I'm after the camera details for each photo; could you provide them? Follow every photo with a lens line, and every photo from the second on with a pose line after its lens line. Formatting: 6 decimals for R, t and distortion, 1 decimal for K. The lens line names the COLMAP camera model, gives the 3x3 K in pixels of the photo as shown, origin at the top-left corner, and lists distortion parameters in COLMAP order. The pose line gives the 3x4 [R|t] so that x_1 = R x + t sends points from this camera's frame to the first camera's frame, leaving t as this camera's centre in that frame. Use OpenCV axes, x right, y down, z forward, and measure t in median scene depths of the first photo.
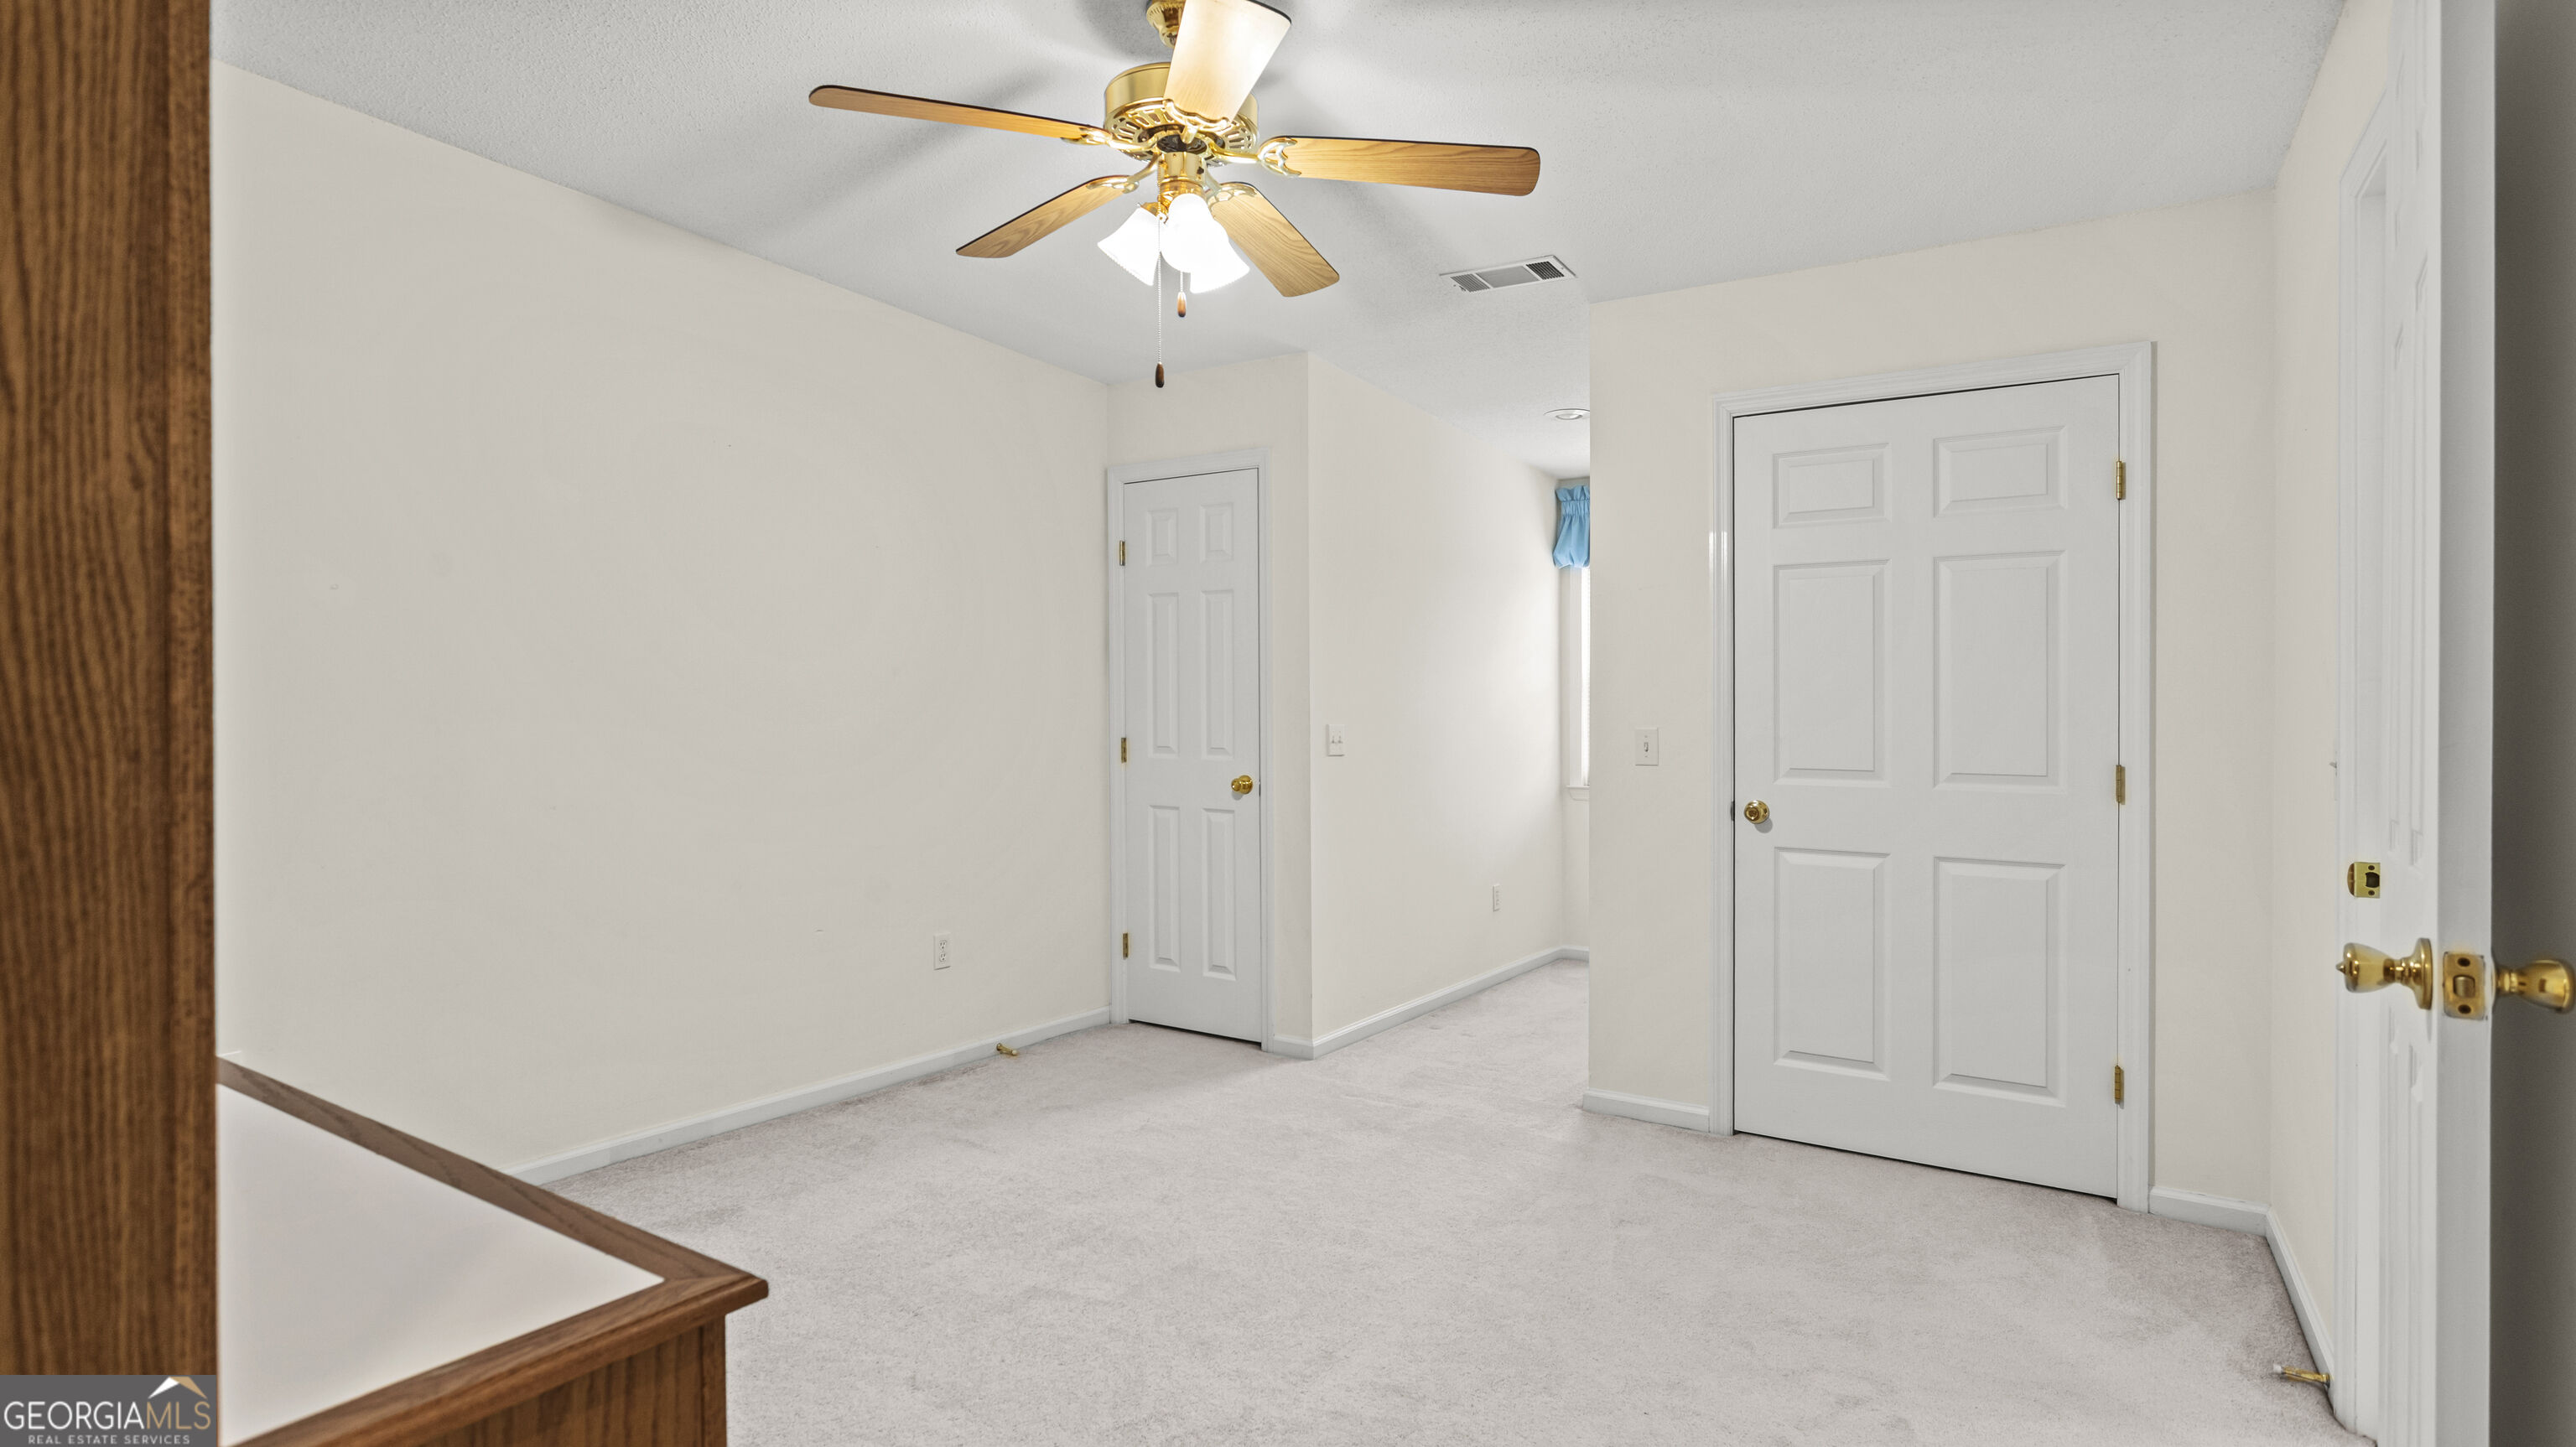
lens RADIAL K [[1264.5, 0, 1288.0], [0, 1264.5, 723.5], [0, 0, 1]] dist [-0.000673, -0.000142]
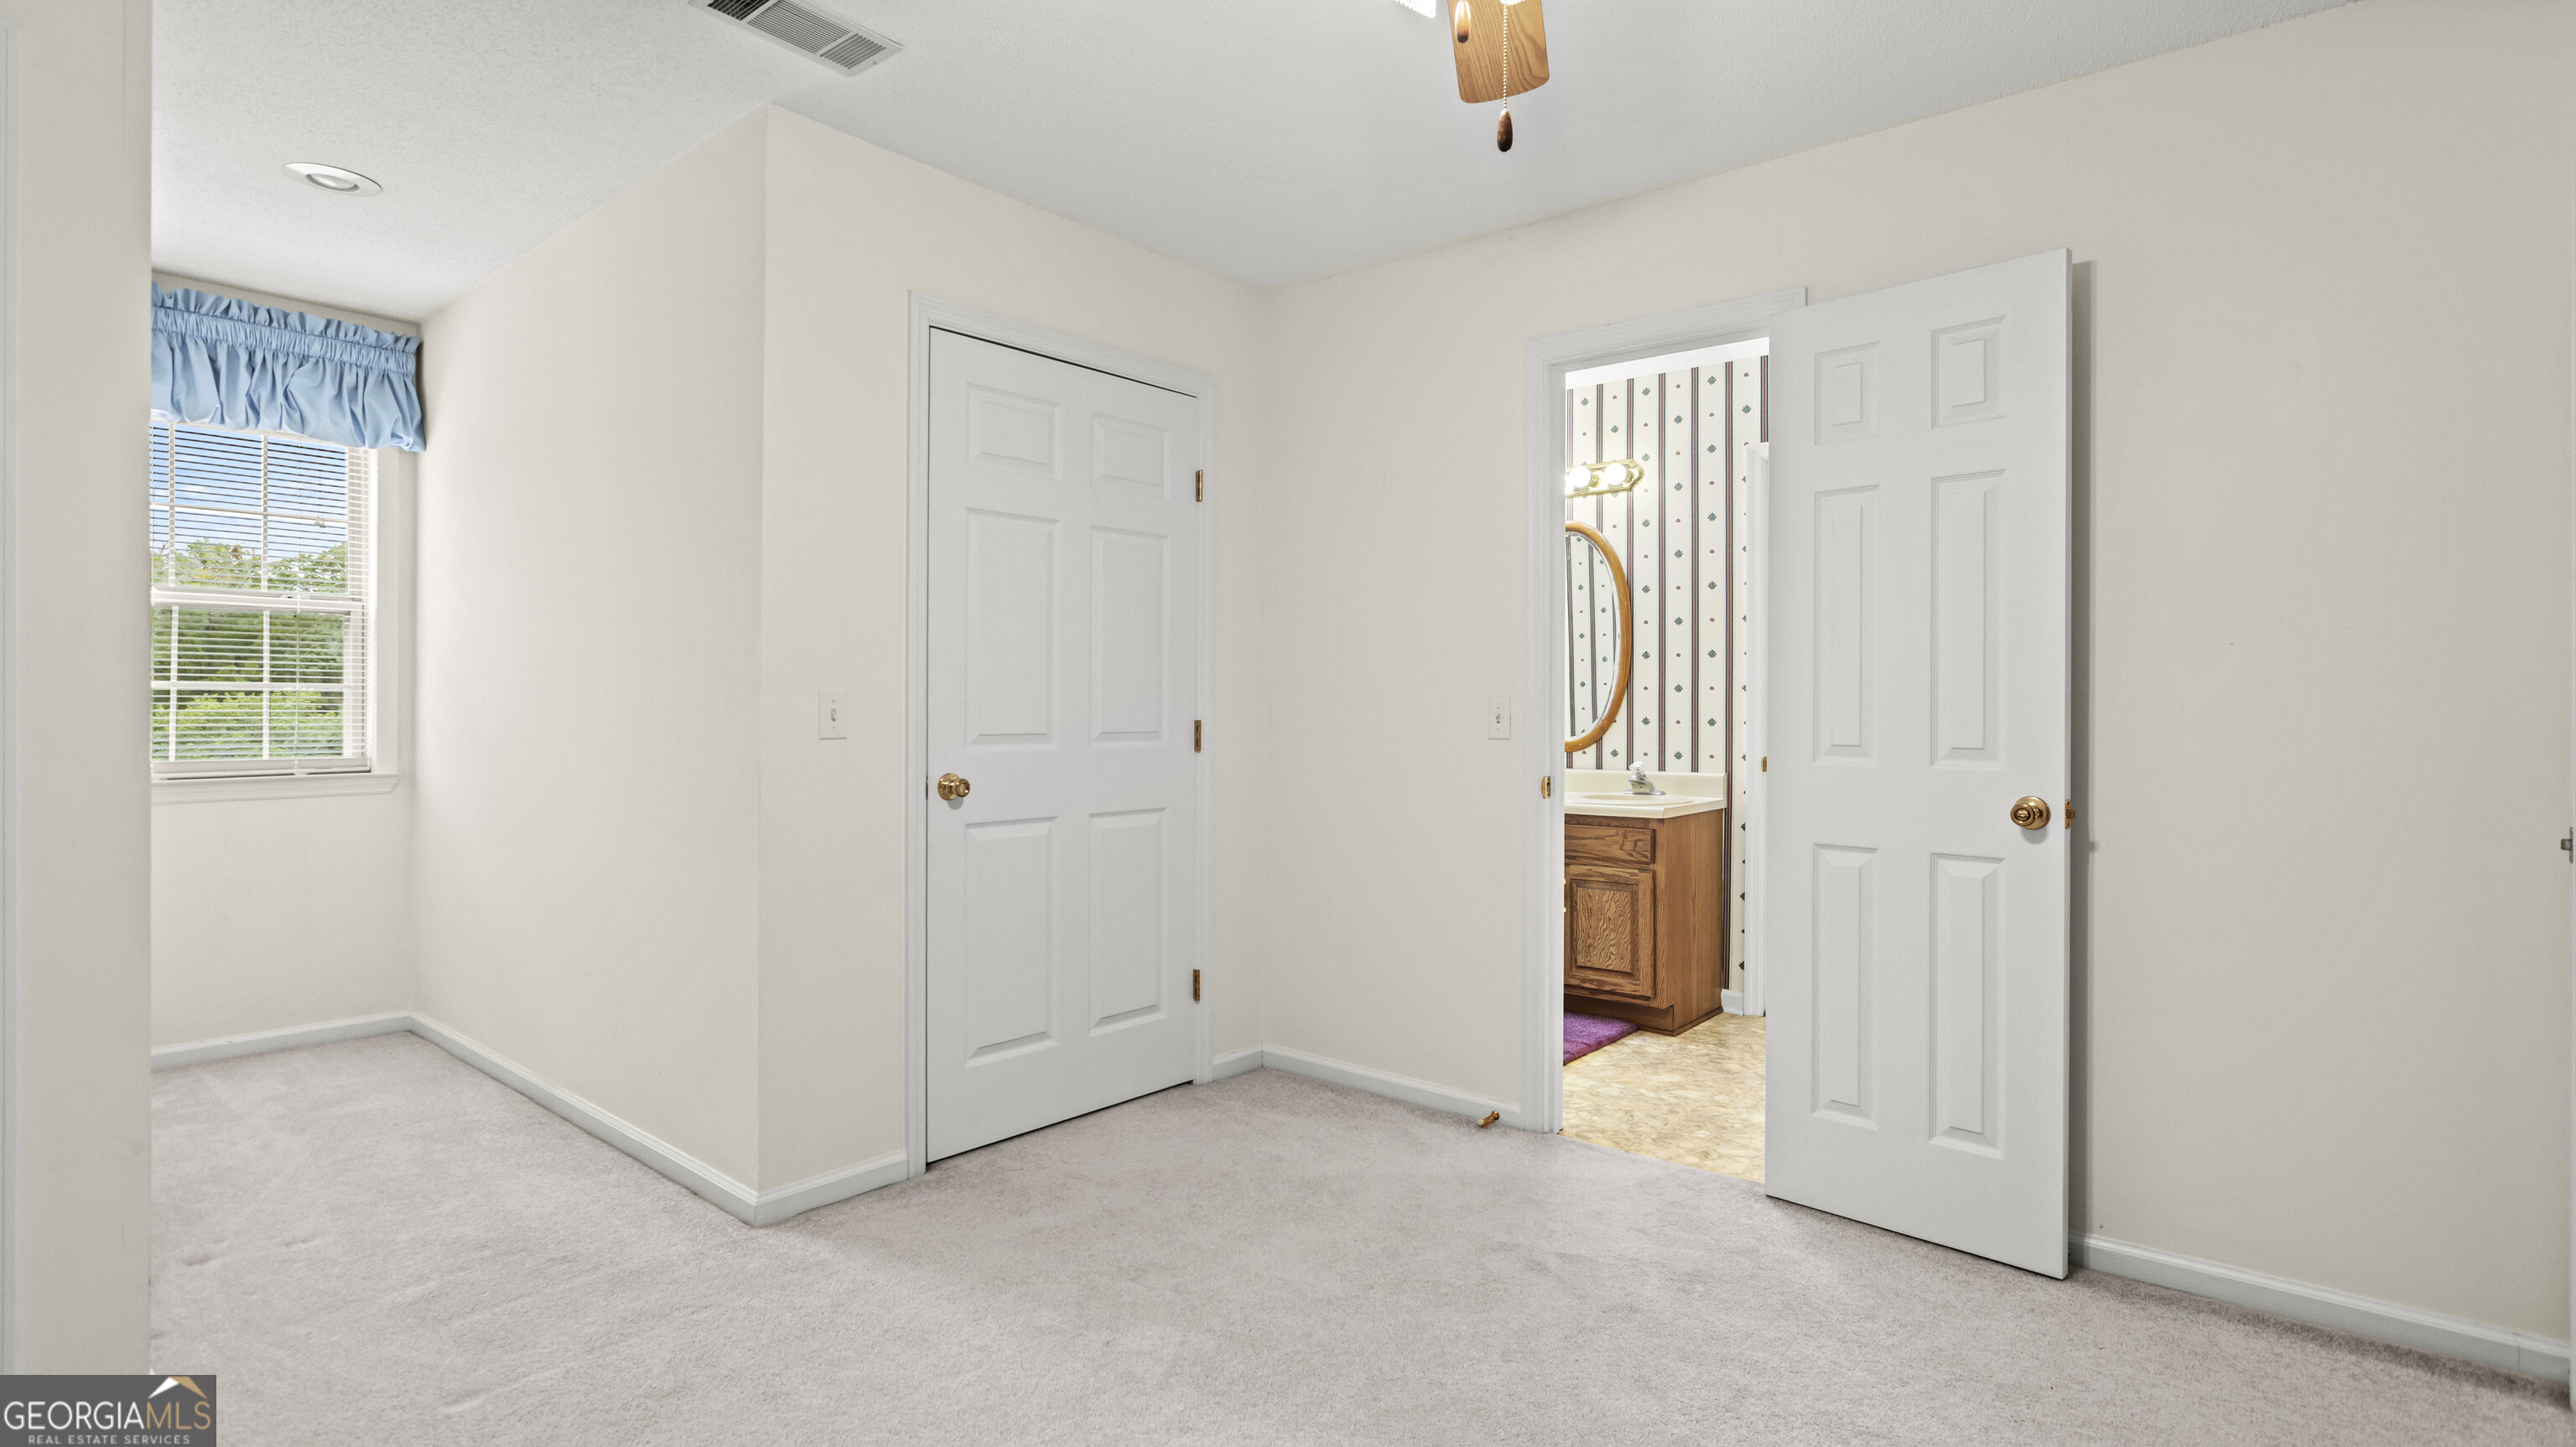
lens RADIAL K [[1249.1, 0, 1284.9], [0, 1249.1, 689.7], [0, 0, 1]] dist [0.002719, 0.000807]
pose [[0.144969, -0.000288, 0.989436, -0.458606], [-0.004713, 0.999988, 0.000982, 0.001073], [-0.989425, -0.004806, 0.144966, 0.662693]]
